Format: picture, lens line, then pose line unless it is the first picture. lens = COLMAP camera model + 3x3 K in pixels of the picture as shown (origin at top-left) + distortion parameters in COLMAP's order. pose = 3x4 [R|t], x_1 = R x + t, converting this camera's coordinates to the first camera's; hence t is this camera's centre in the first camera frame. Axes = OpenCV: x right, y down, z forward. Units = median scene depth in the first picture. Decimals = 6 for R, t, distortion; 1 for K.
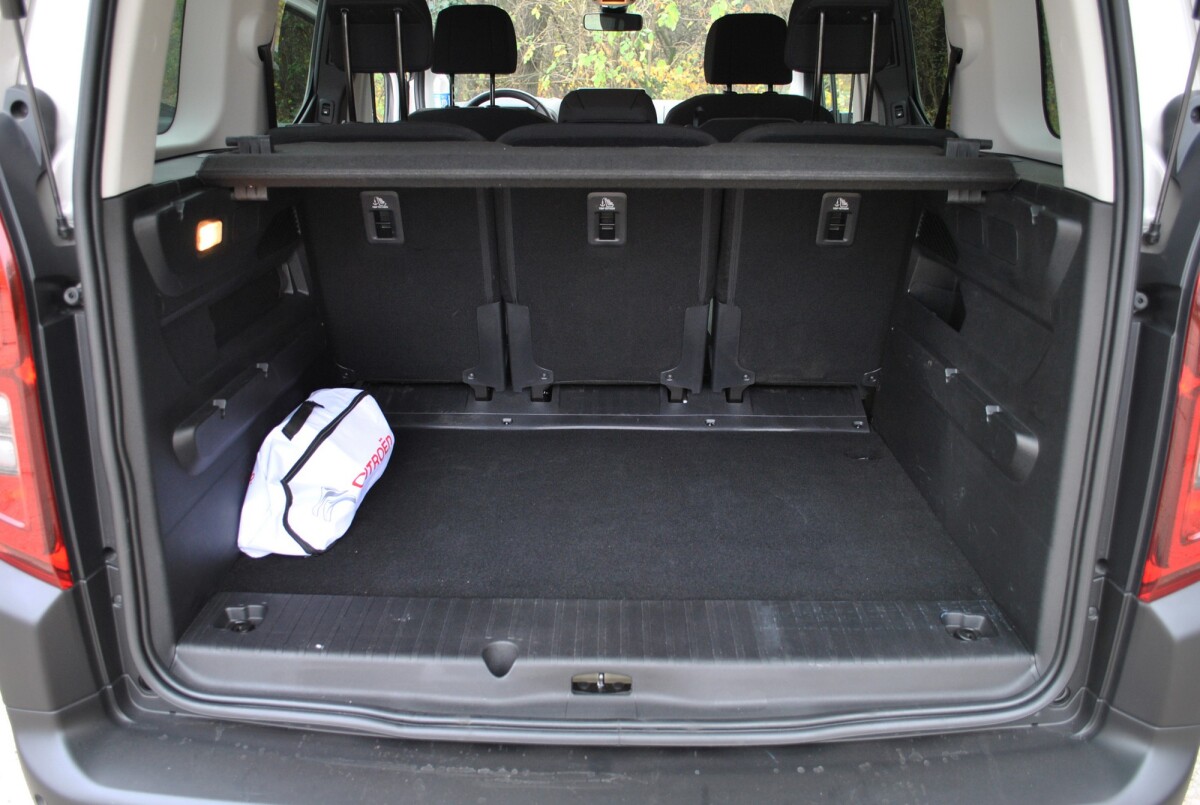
lens RADIAL K [[1007.8, 0, 602.8], [0, 1007.8, 402.4], [0, 0, 1]] dist [-0.080923, 0.008996]
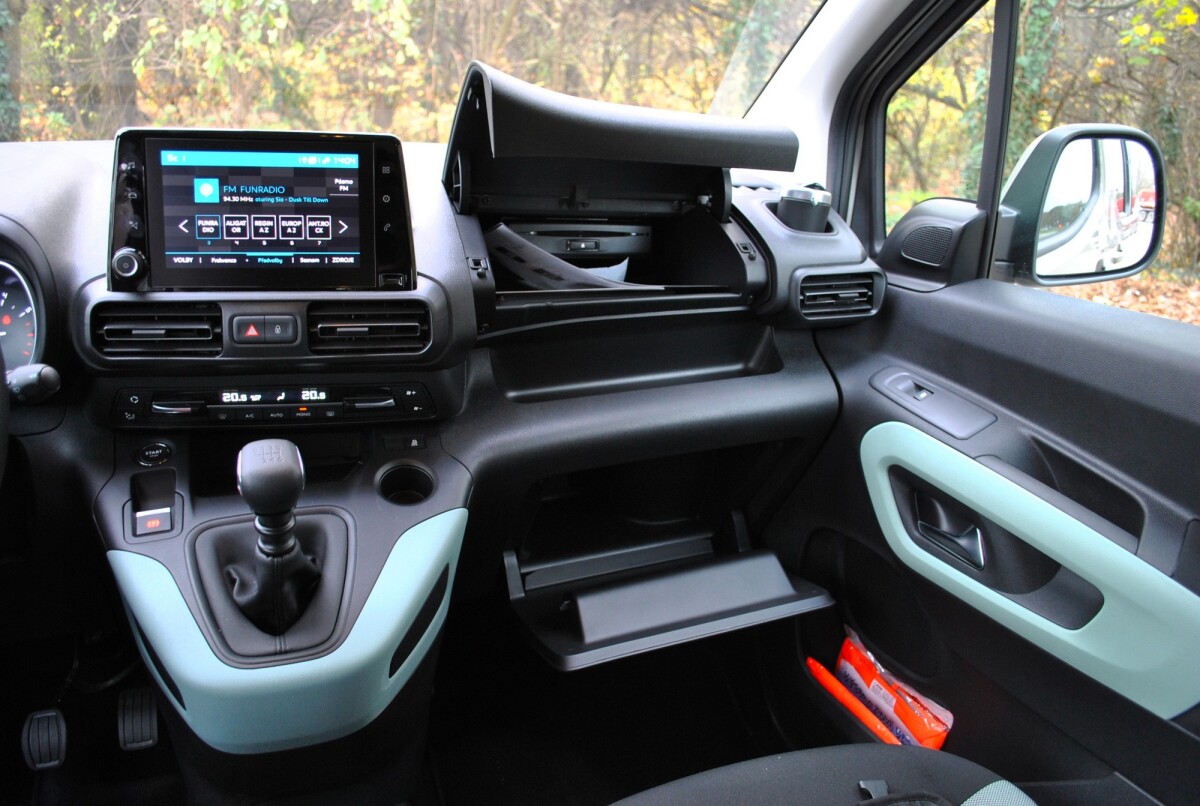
lens RADIAL K [[944.3, 0, 600.5], [0, 944.3, 396.5], [0, 0, 1]] dist [-0.086049, 0.017233]
pose [[0.930396, -0.077451, 0.358279, -0.002852], [0.068841, 0.996951, 0.036746, -0.528202], [-0.360033, -0.009525, 0.932891, 1.611914]]
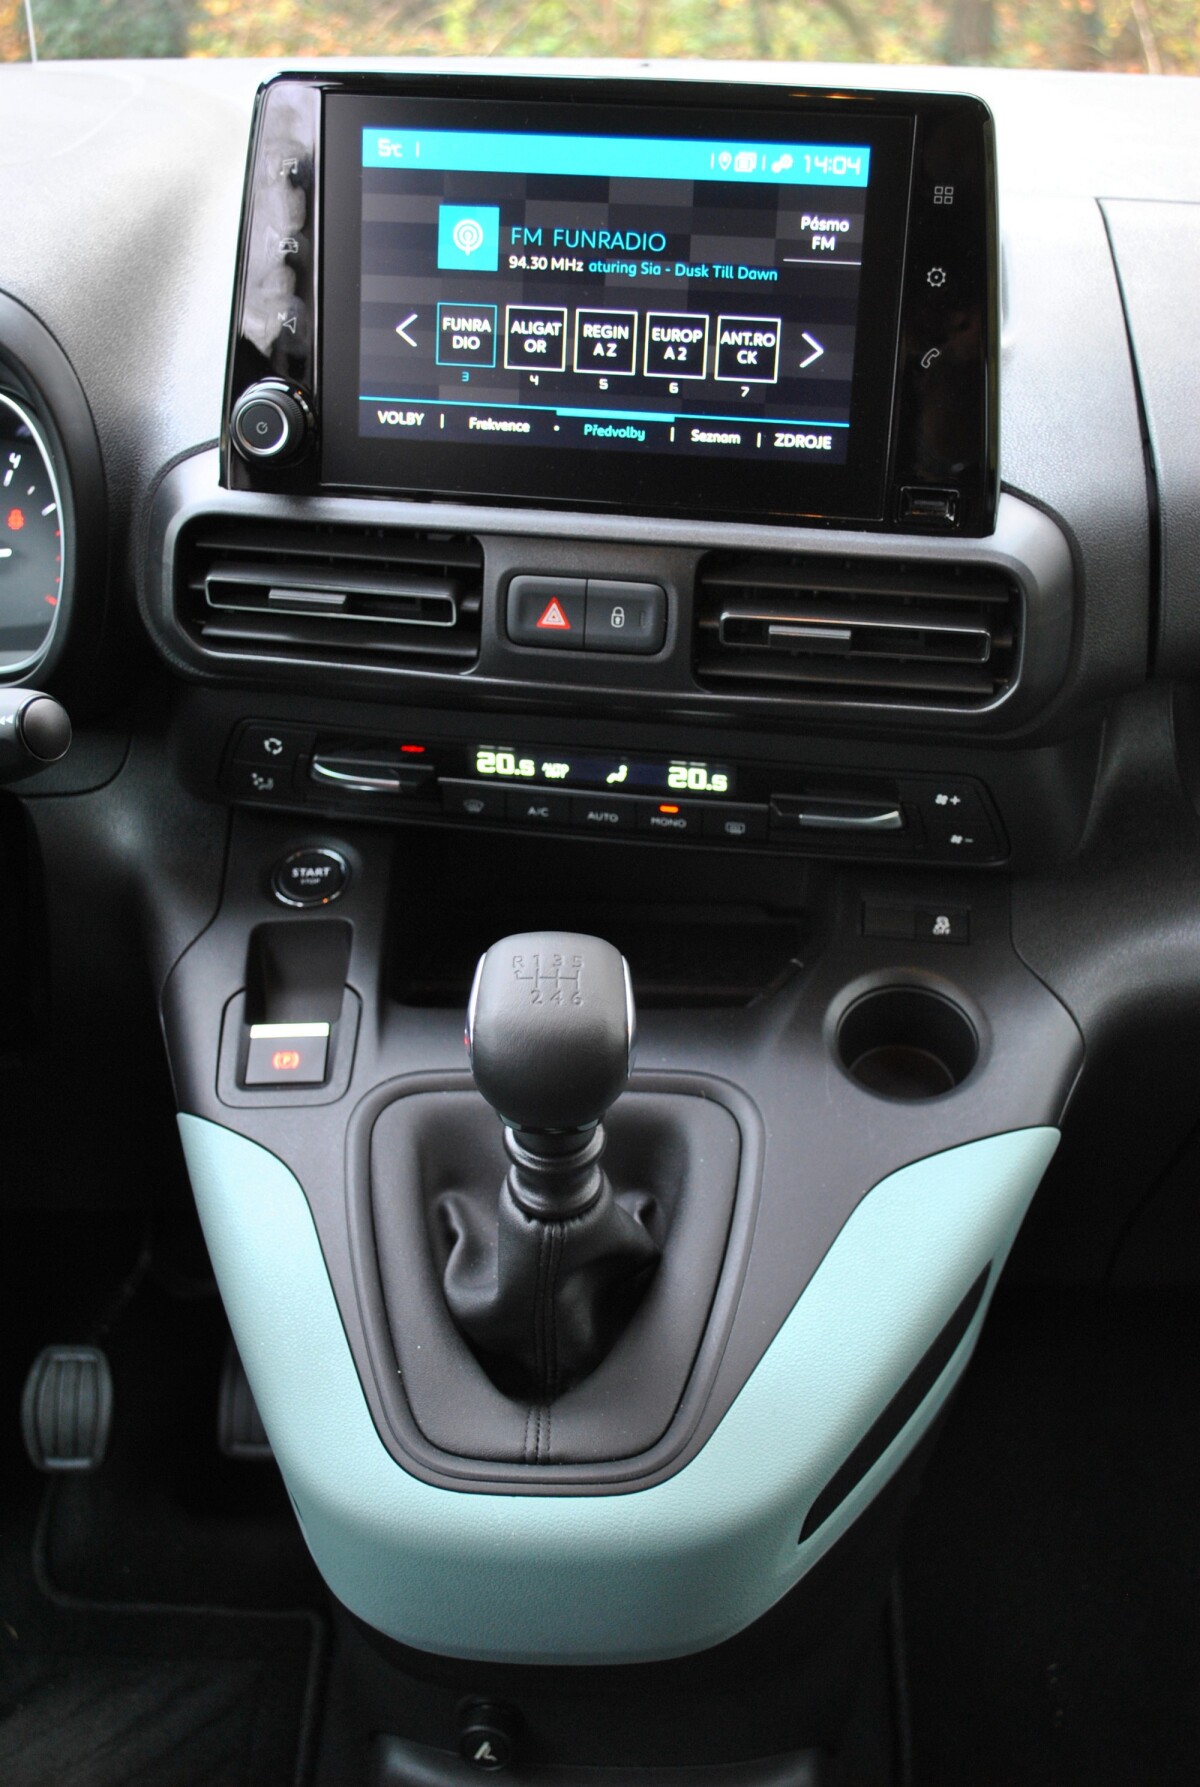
lens RADIAL K [[2105.0, 0, 585.0], [0, 2105.0, 901.7], [0, 0, 1]] dist [-0.040607, -0.012640]
pose [[0.999855, 0.014156, -0.009454, 0.016448], [-0.012421, 0.986469, 0.163477, -0.569967], [0.011640, -0.163336, 0.986502, 1.705399]]
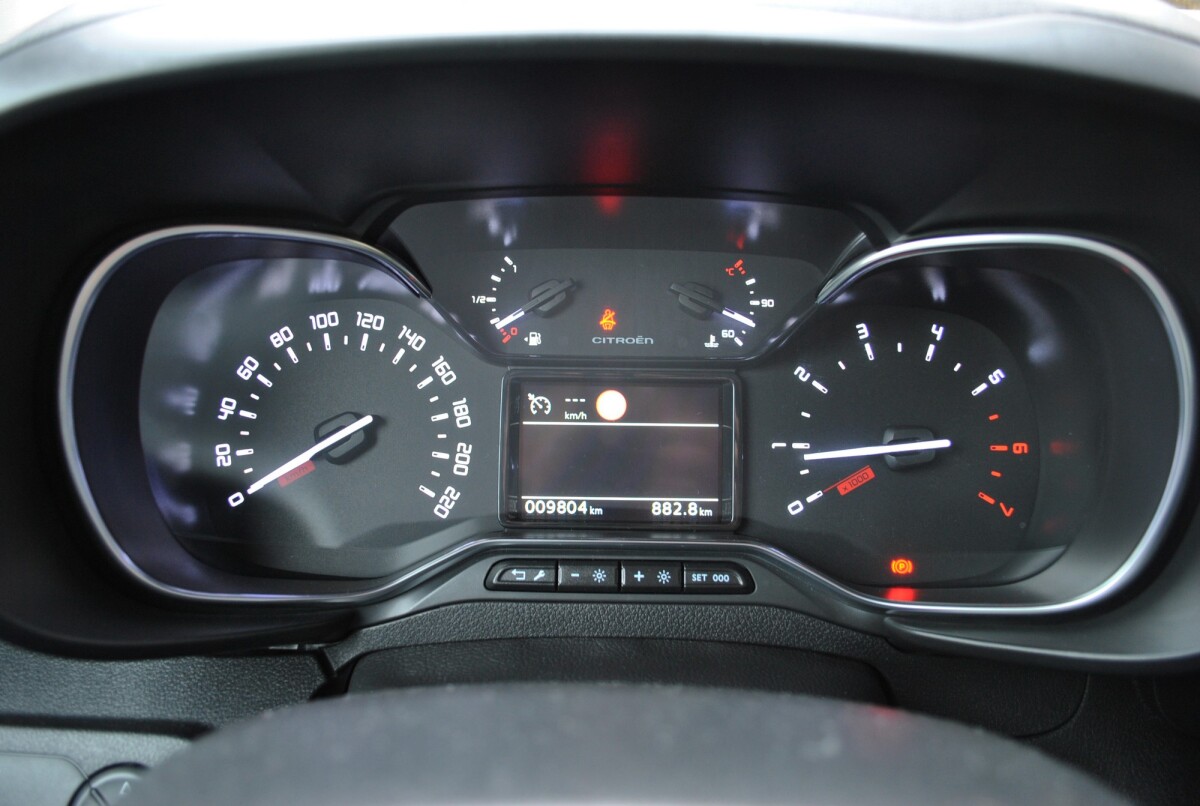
lens RADIAL K [[944.3, 0, 600.5], [0, 944.3, 396.5], [0, 0, 1]] dist [-0.086049, 0.017233]
pose [[0.999991, 0.003740, -0.002015, -0.200203], [-0.003651, 0.999096, 0.042348, -0.585844], [0.002172, -0.042340, 0.999101, 2.035702]]
